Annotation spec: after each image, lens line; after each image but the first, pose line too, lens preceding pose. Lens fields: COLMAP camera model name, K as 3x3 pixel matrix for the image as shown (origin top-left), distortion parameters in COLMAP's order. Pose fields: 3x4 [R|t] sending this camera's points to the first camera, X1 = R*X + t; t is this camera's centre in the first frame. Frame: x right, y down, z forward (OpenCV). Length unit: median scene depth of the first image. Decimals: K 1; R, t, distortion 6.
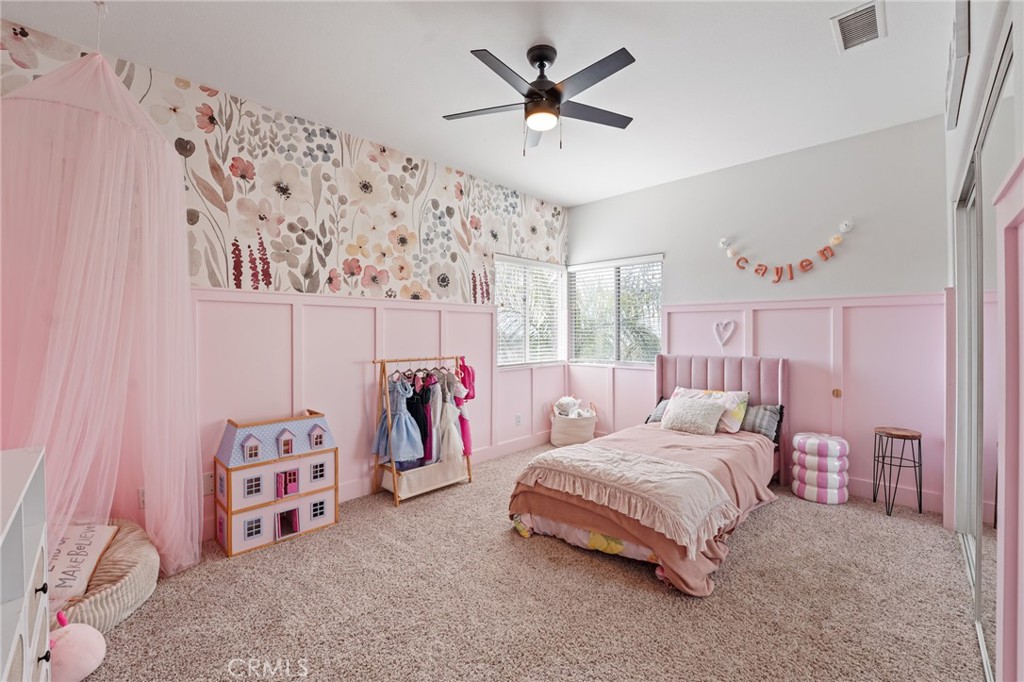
lens RADIAL K [[415.1, 0, 499.8], [0, 415.1, 341.4], [0, 0, 1]] dist [-0.013148, 0.000416]
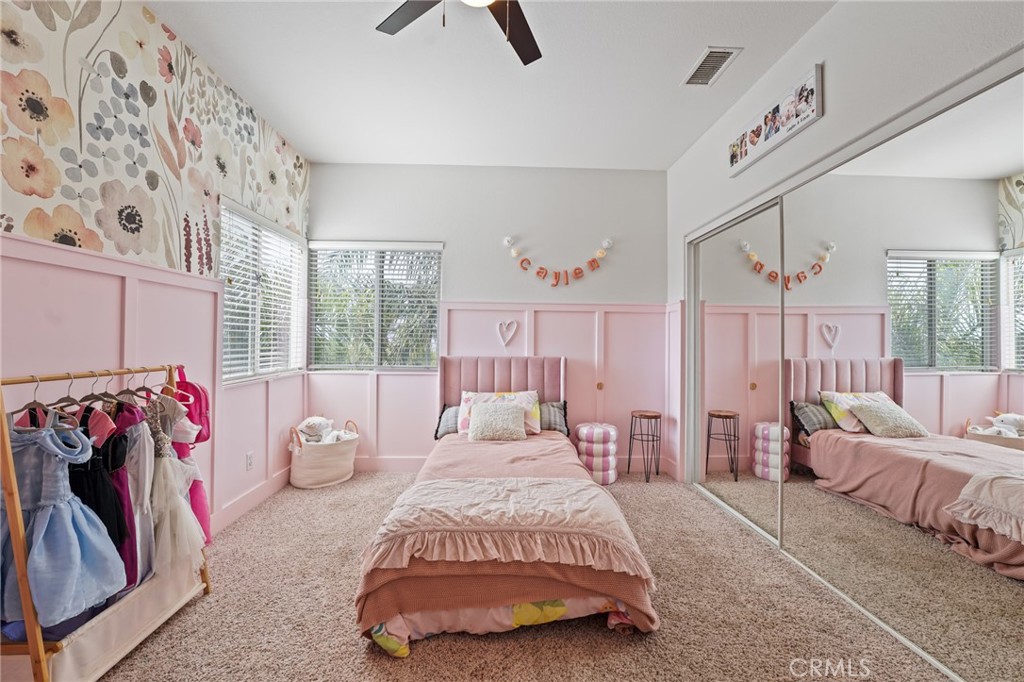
lens RADIAL K [[424.2, 0, 512.0], [0, 424.2, 341.0], [0, 0, 1]] dist [-0.028322, 0.005048]
pose [[0.685815, 0.007862, 0.727733, -0.191806], [0.001167, 0.999928, -0.011902, 0.011470], [-0.727775, 0.009012, 0.685757, 0.315707]]
